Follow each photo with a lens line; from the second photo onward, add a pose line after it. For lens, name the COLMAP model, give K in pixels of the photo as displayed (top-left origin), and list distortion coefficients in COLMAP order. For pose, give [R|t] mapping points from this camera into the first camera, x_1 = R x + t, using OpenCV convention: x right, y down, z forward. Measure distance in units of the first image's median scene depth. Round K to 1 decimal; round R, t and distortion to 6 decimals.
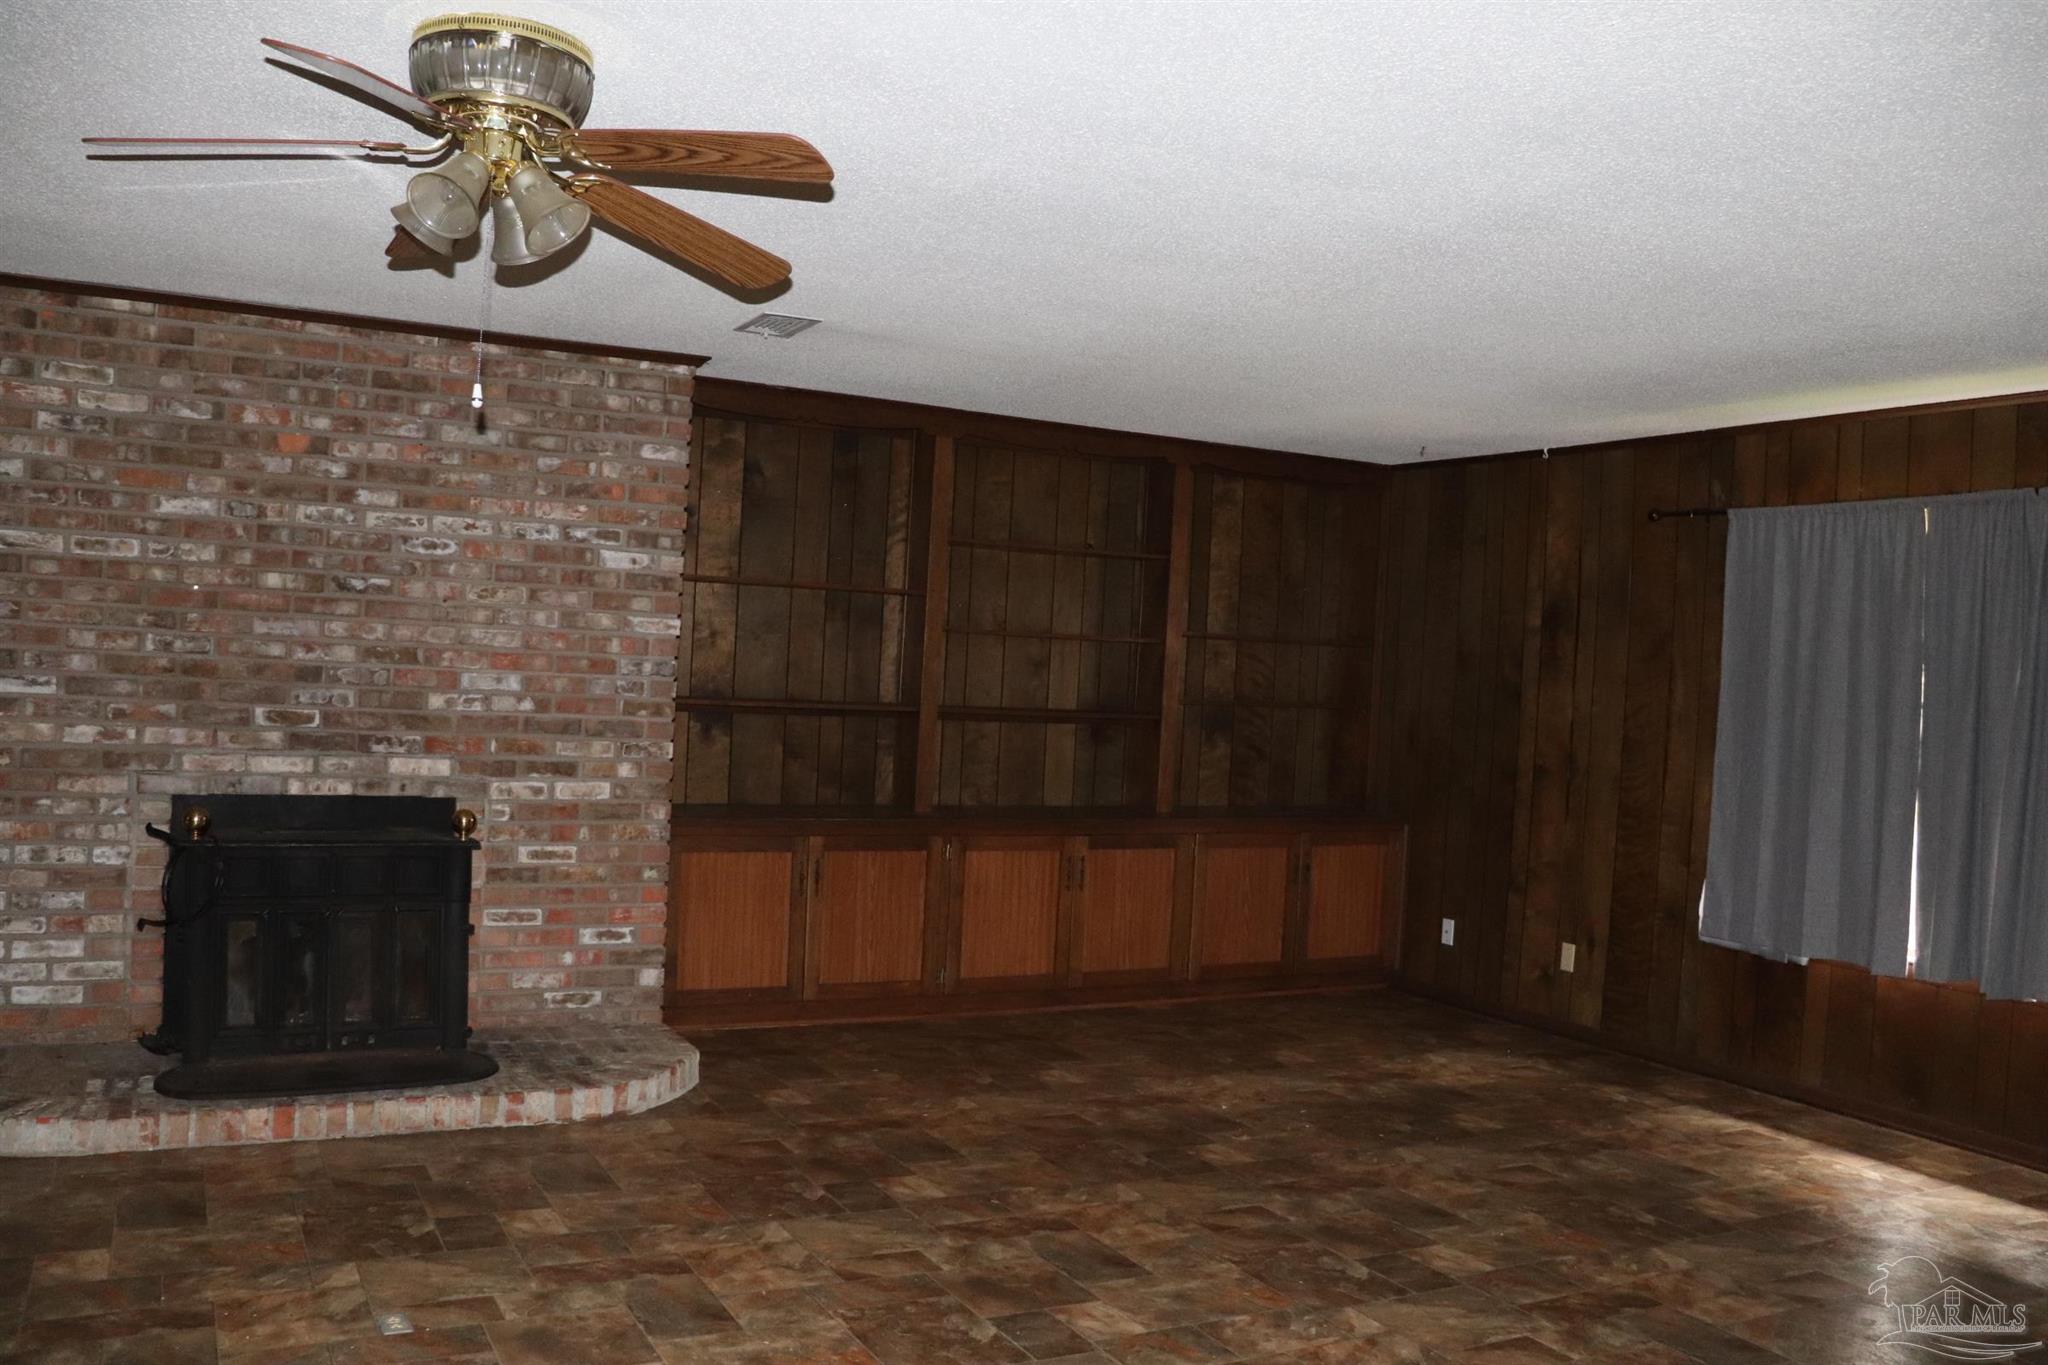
lens RADIAL K [[1702.5, 0, 971.7], [0, 1702.5, 690.6], [0, 0, 1]] dist [-0.173026, 0.158754]
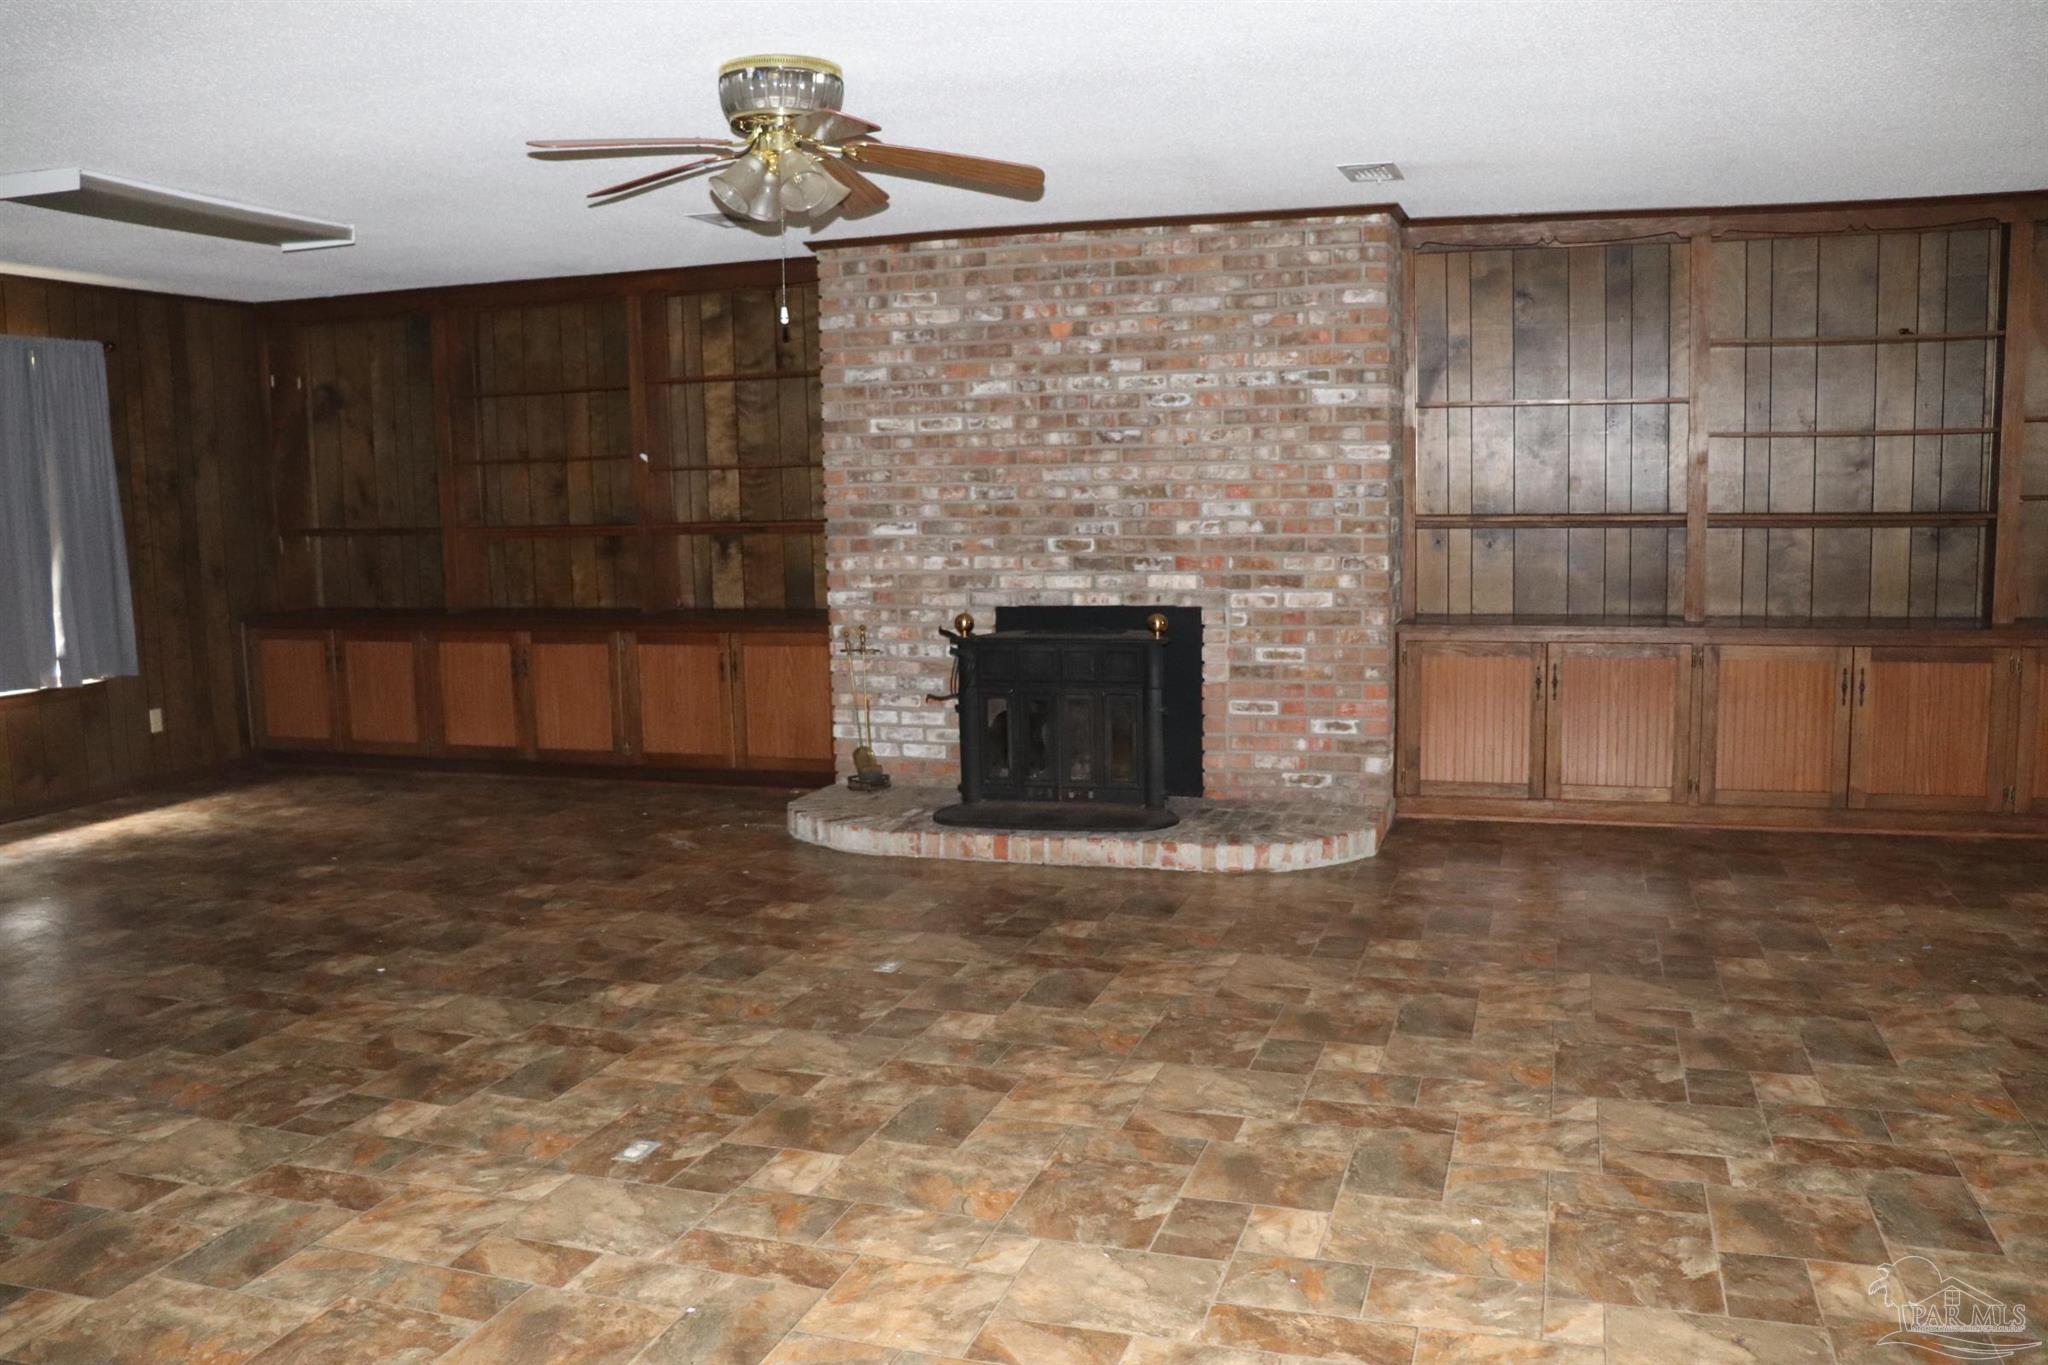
lens RADIAL K [[1702.5, 0, 1020.7], [0, 1702.5, 668.9], [0, 0, 1]] dist [-0.173026, 0.158754]
pose [[0.691116, 0.014641, -0.722596, 0.536533], [0.042234, 0.997268, 0.060600, 0.031937], [0.721509, -0.072400, 0.688609, 0.066818]]
